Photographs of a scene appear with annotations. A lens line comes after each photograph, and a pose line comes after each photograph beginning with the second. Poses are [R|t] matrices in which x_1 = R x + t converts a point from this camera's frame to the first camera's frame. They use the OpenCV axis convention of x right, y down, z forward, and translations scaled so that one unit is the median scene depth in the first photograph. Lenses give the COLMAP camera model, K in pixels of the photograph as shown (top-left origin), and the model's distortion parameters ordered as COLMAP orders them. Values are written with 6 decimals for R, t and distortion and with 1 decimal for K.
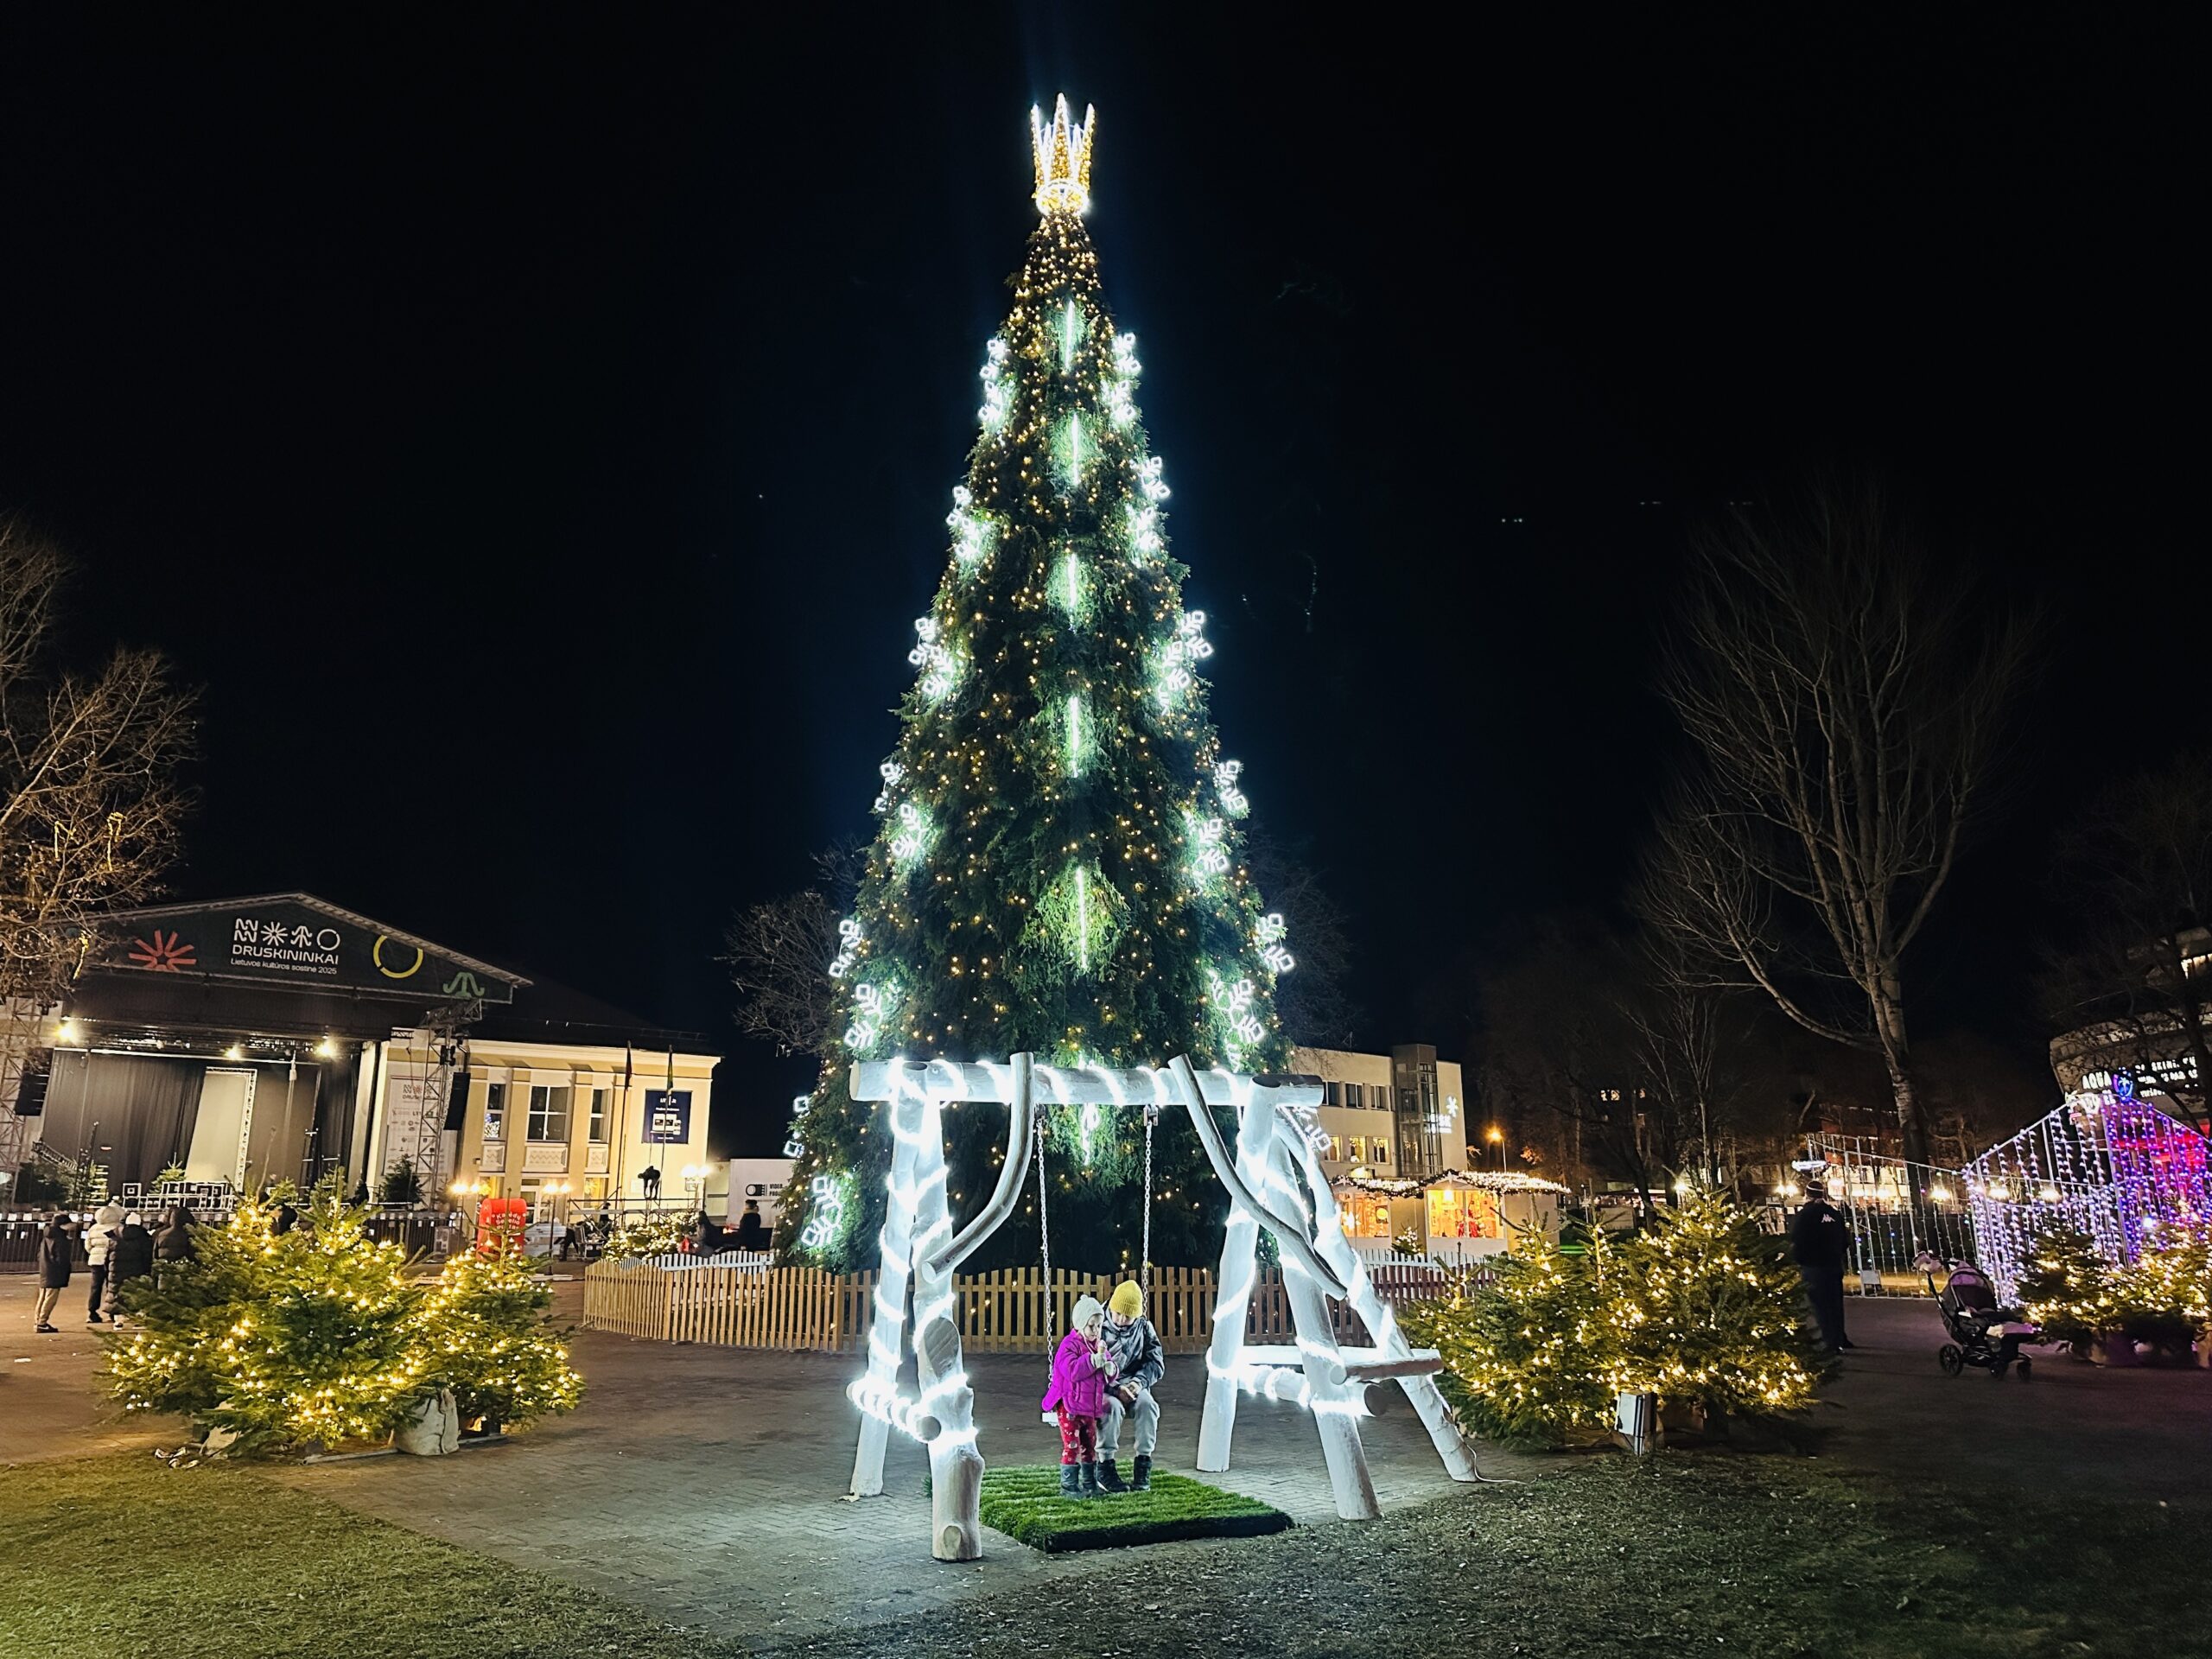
lens RADIAL K [[1521.8, 0, 1106.0], [0, 1521.8, 829.5], [0, 0, 1]] dist [0.128991, -0.183438]
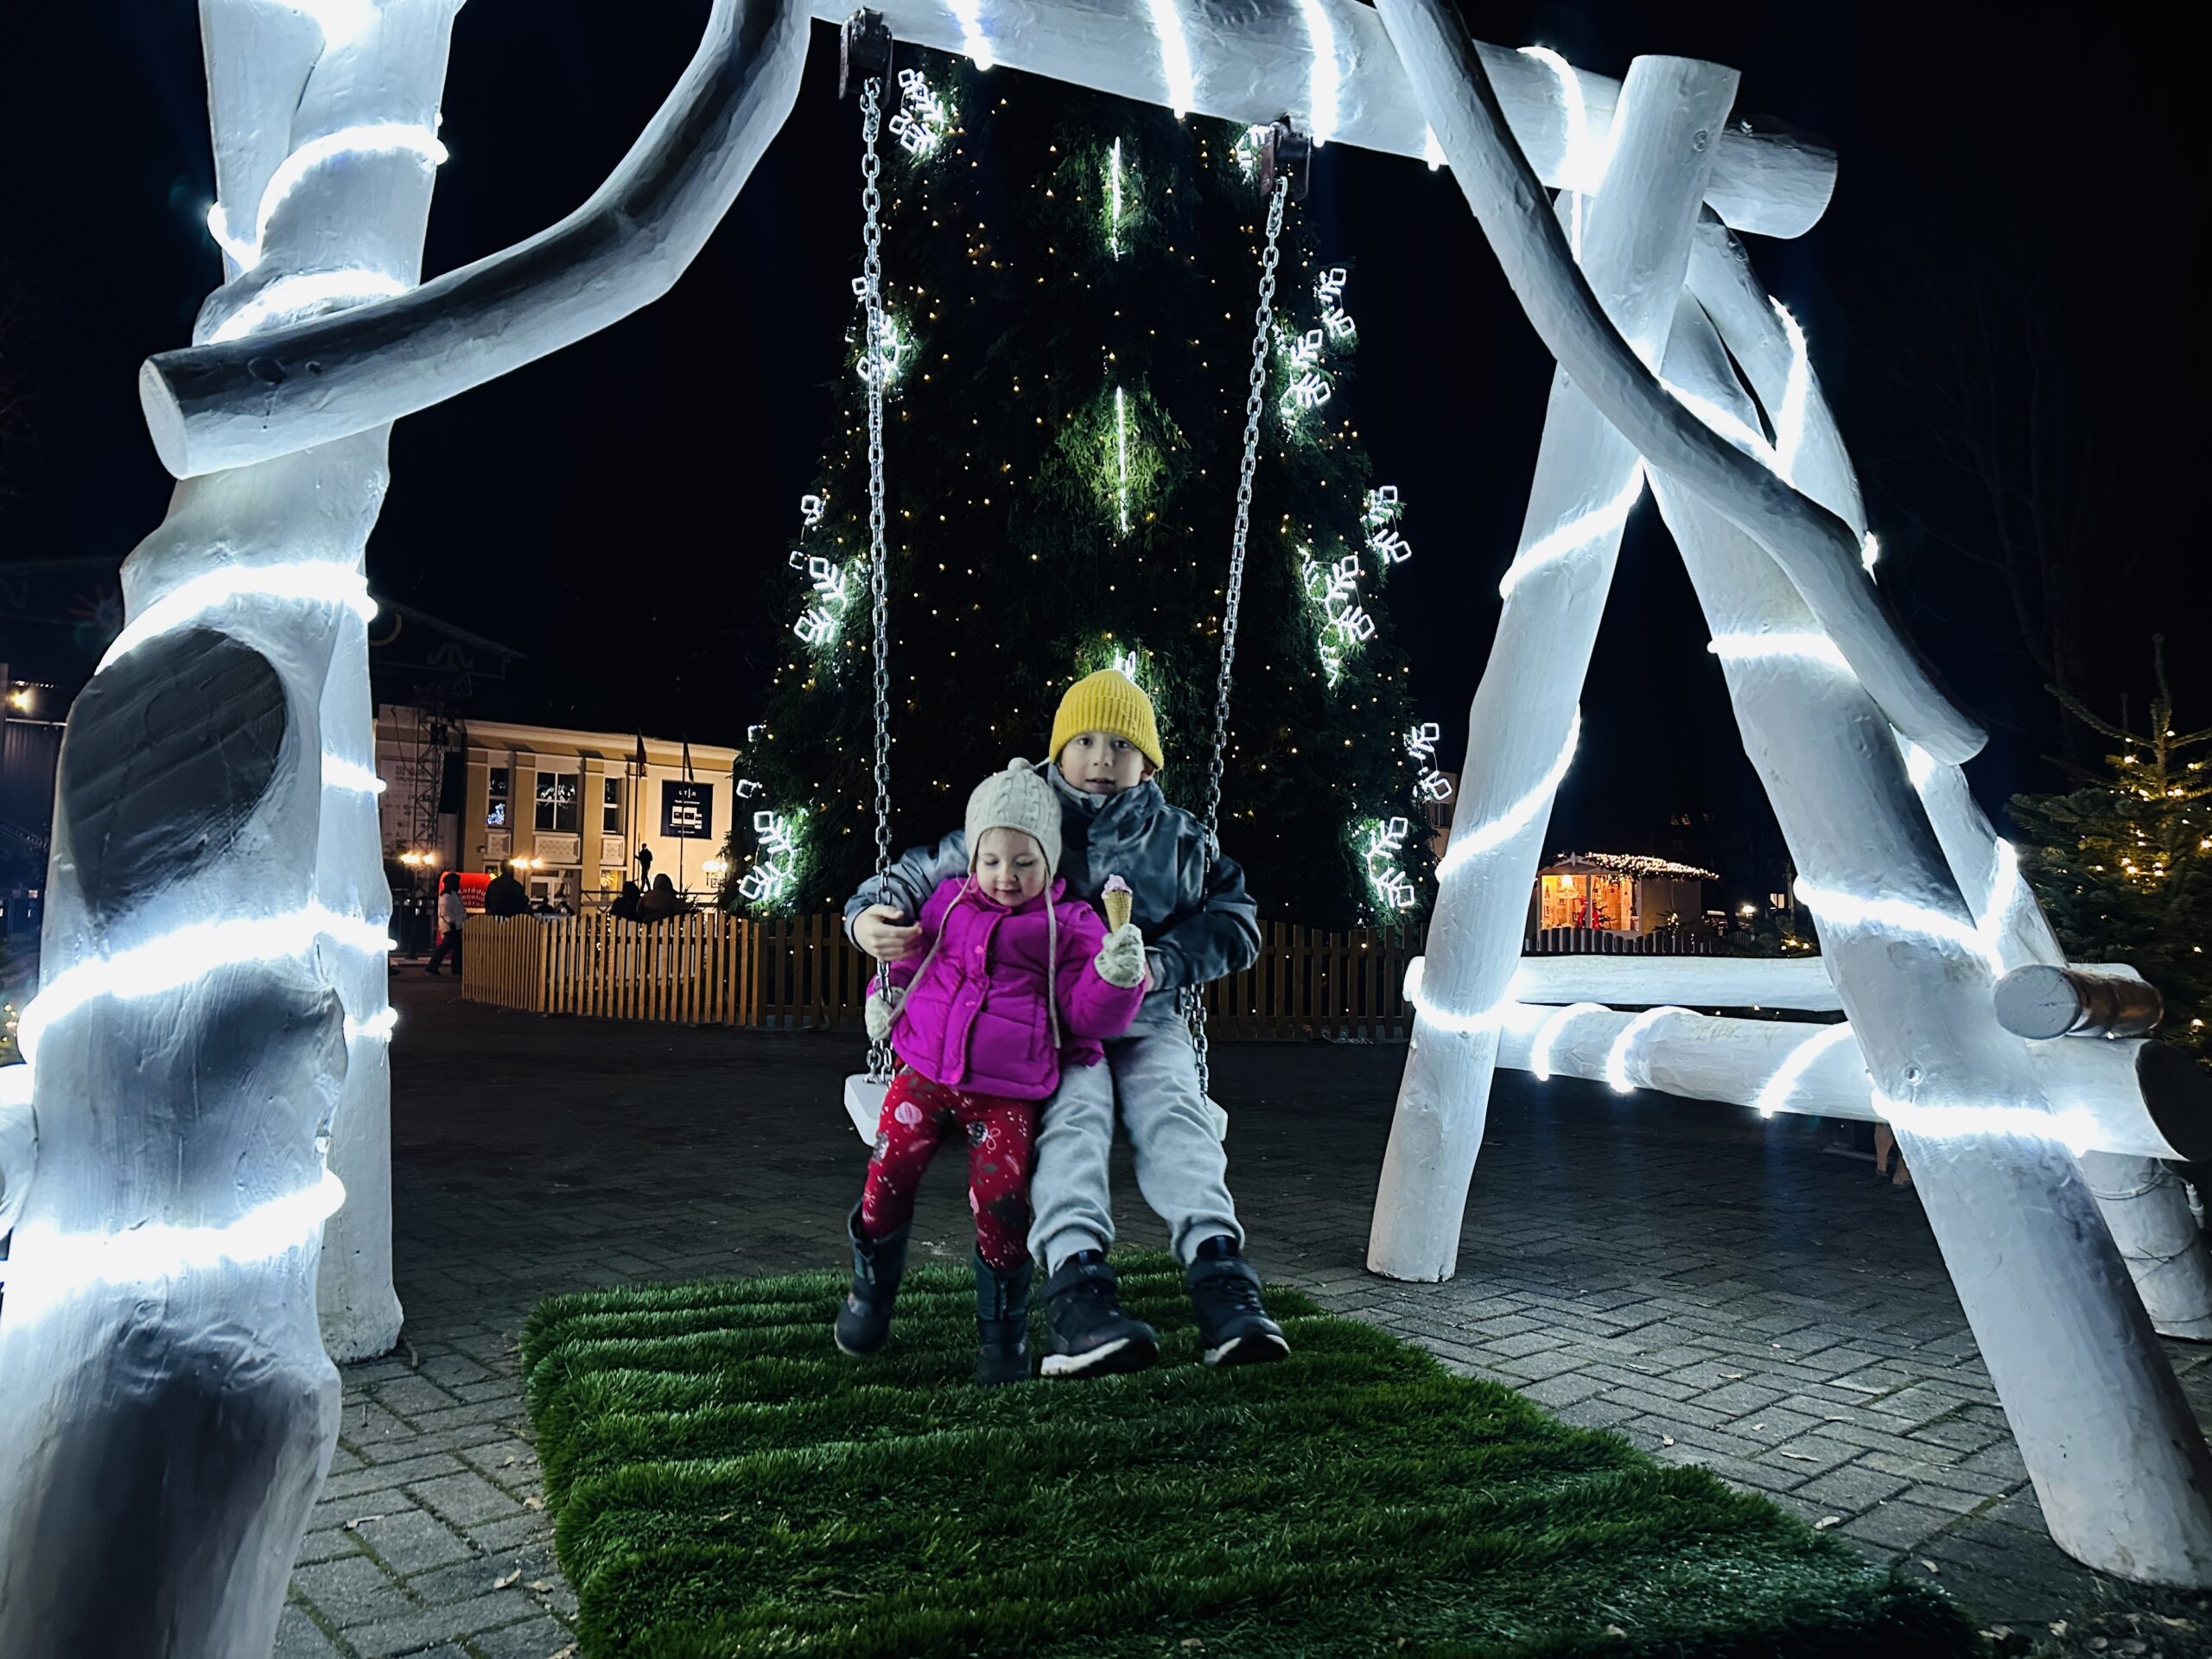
lens RADIAL K [[1521.8, 0, 1106.0], [0, 1521.8, 829.5], [0, 0, 1]] dist [0.128991, -0.183438]
pose [[0.999328, 0.015047, -0.033429, 0.002878], [-0.009014, 0.984744, 0.173776, 0.097534], [0.035534, -0.173358, 0.984218, 0.259206]]
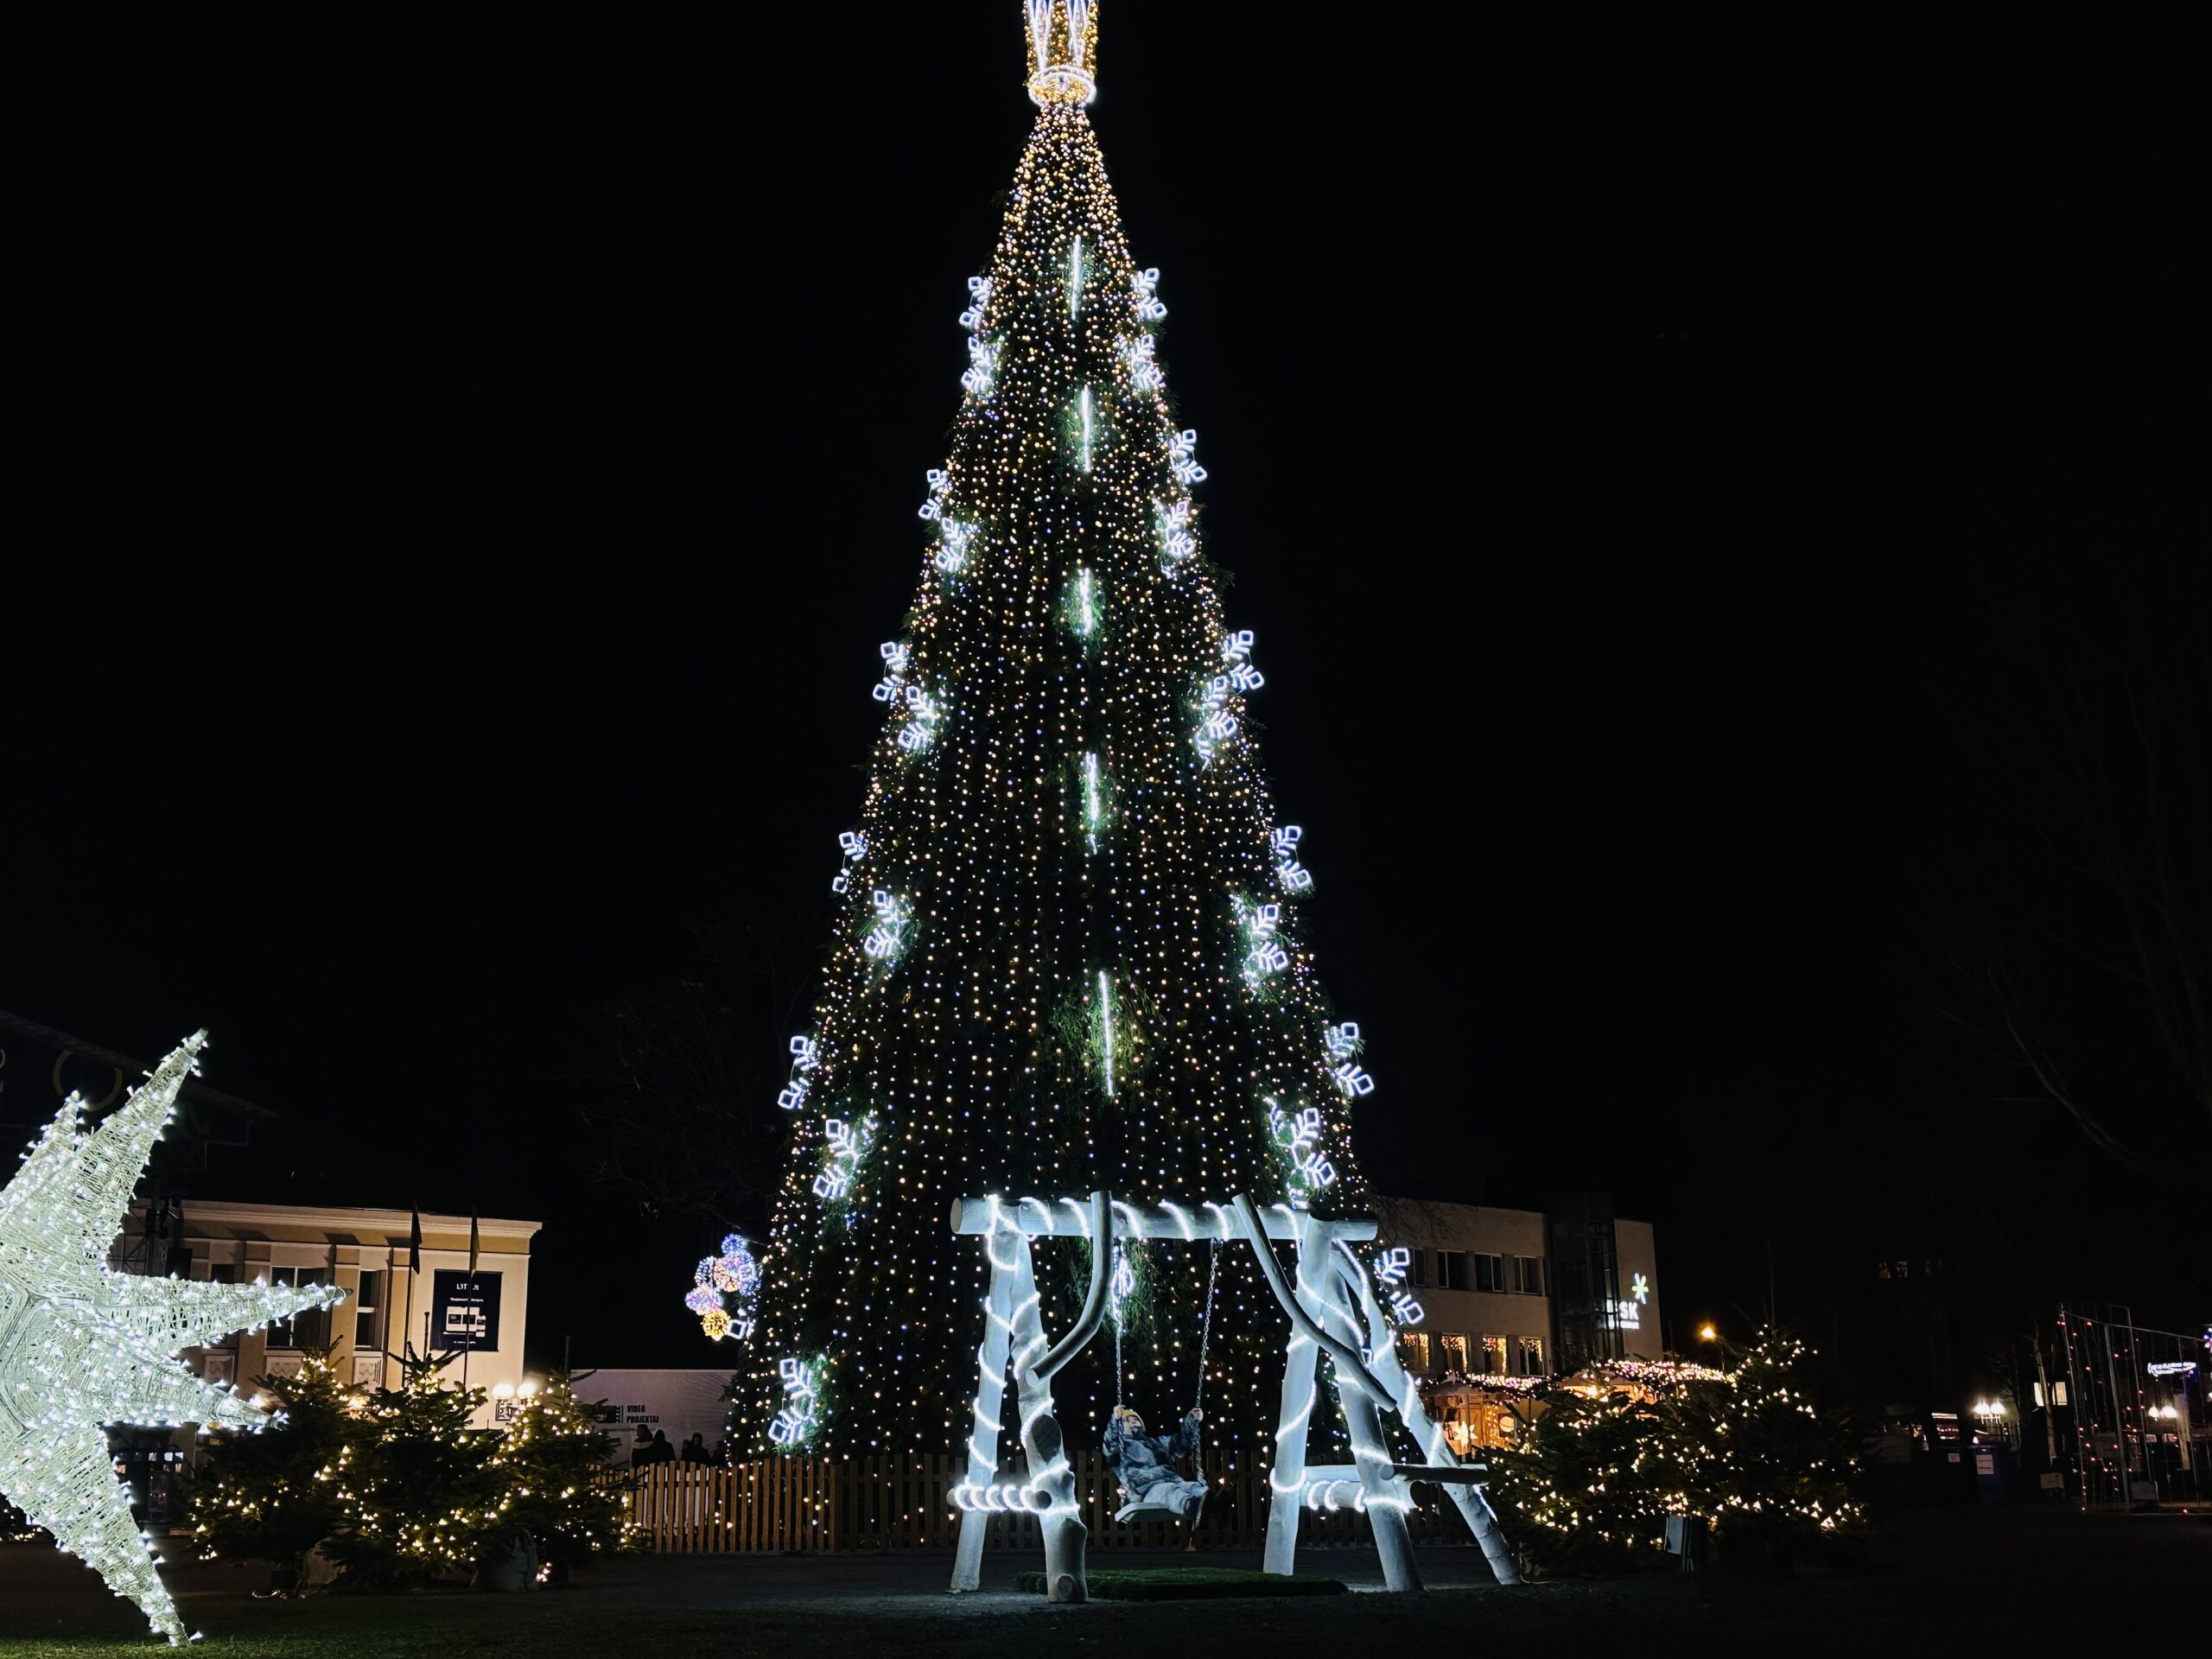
lens RADIAL K [[2462.3, 0, 1106.0], [0, 2462.3, 829.5], [0, 0, 1]] dist [0.112684, -0.014652]
pose [[0.999933, -0.010332, 0.005149, -0.020665], [0.010378, 0.999905, -0.009051, -0.035517], [-0.005055, 0.009104, 0.999946, -0.282922]]
